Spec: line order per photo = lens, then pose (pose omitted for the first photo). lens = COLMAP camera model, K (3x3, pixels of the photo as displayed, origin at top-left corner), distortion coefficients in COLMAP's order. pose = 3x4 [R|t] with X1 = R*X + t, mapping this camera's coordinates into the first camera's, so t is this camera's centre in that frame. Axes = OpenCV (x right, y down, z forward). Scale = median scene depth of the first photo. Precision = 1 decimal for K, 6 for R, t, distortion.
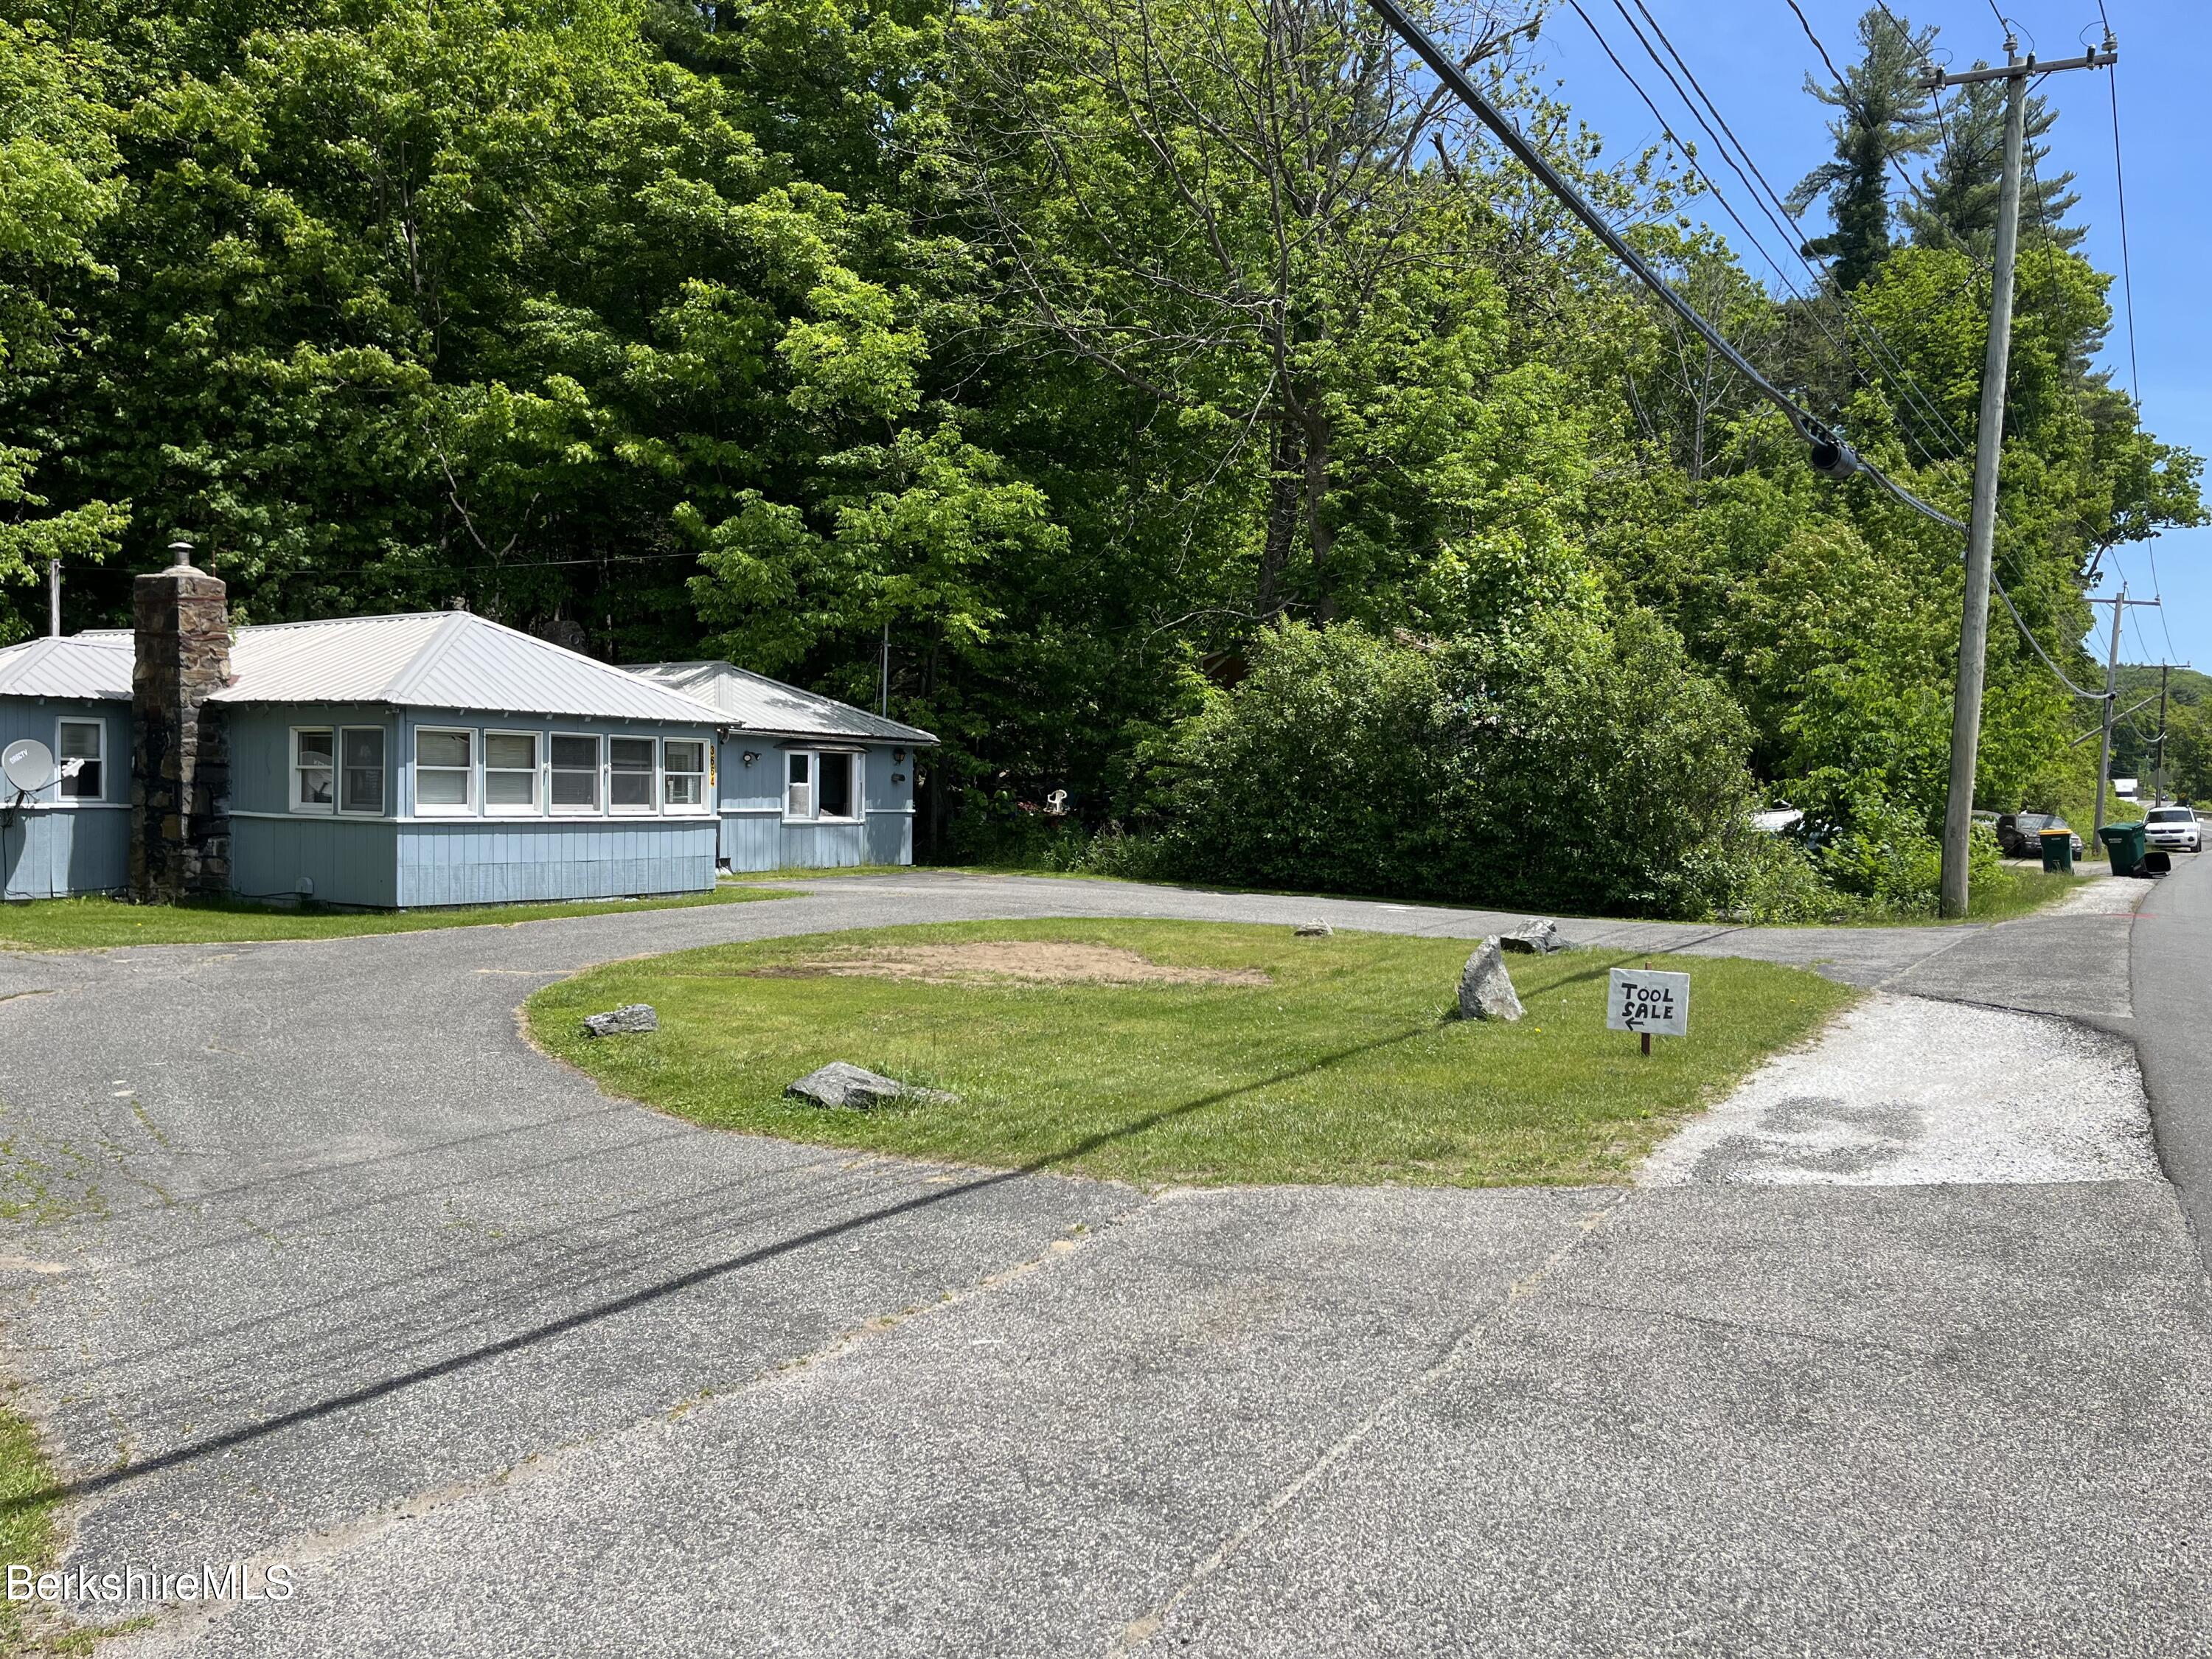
lens RADIAL K [[1676.3, 0, 1106.6], [0, 1676.3, 830.7], [0, 0, 1]] dist [0.081605, 0.002724]
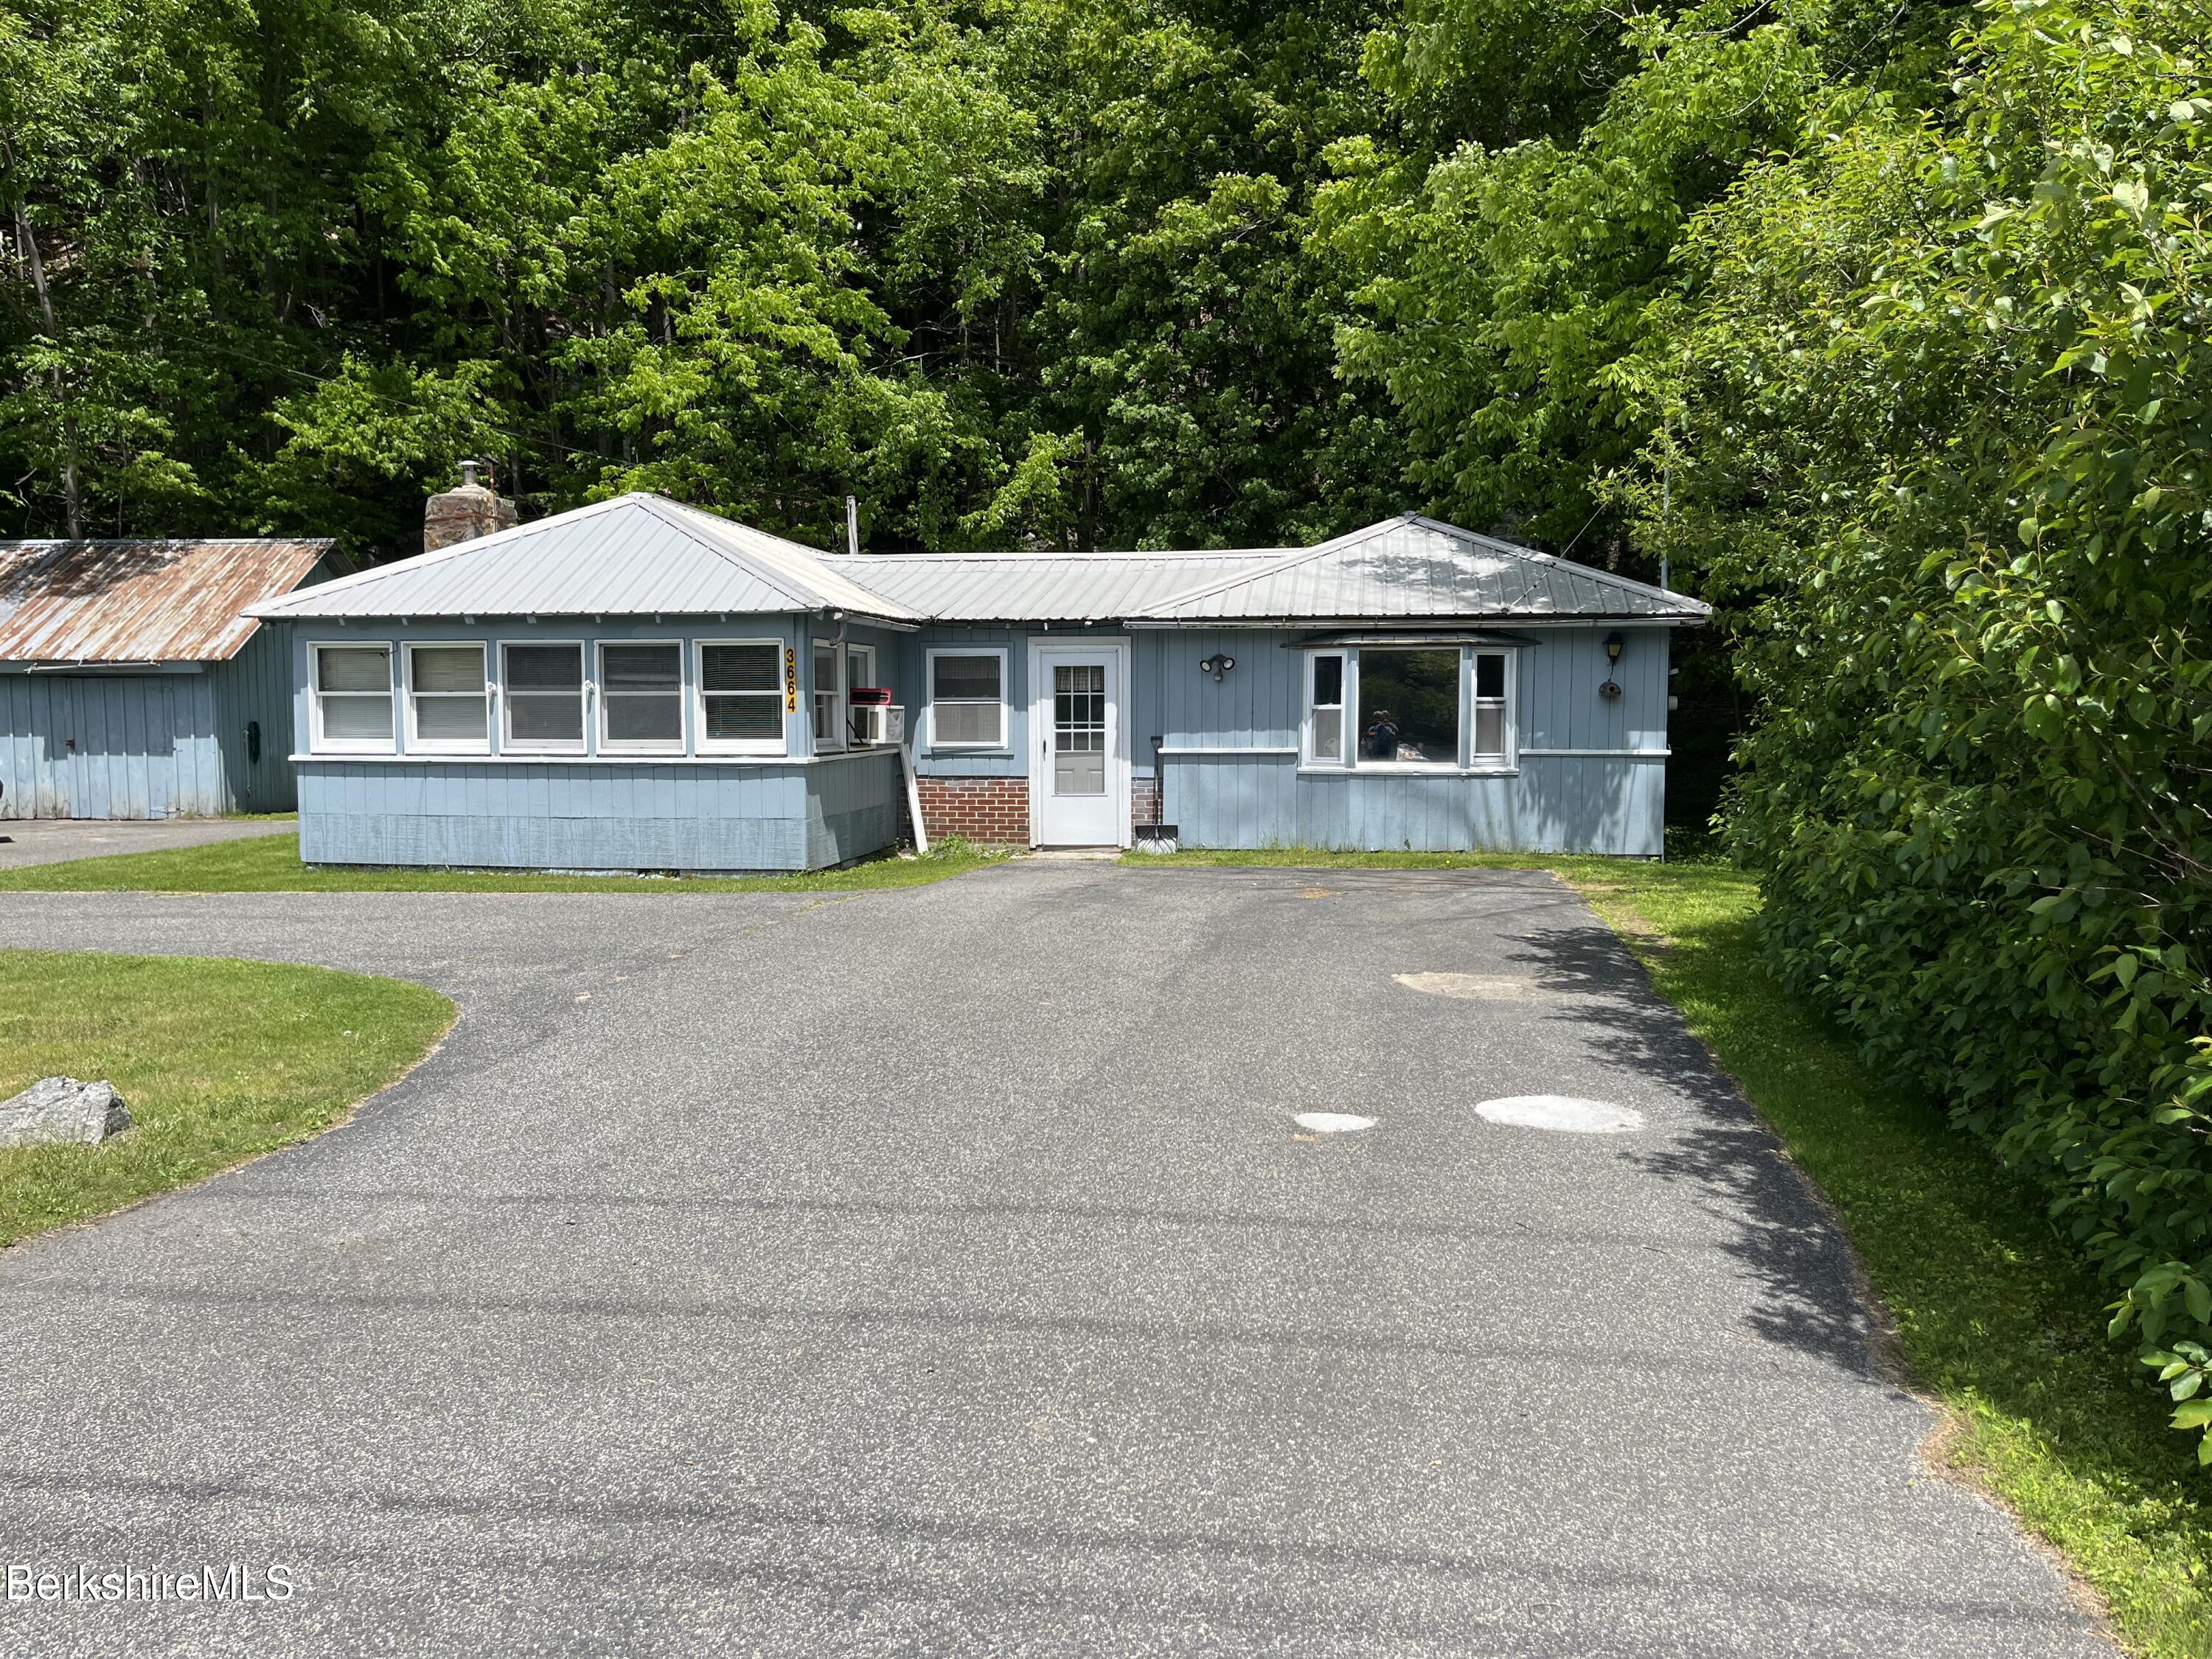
lens RADIAL K [[1676.3, 0, 1106.1], [0, 1676.3, 820.7], [0, 0, 1]] dist [0.081605, 0.002724]
pose [[0.388695, 0.041595, -0.920427, 0.433876], [-0.015434, 0.999134, 0.038634, -0.011988], [0.921237, -0.000811, 0.389001, 0.914756]]
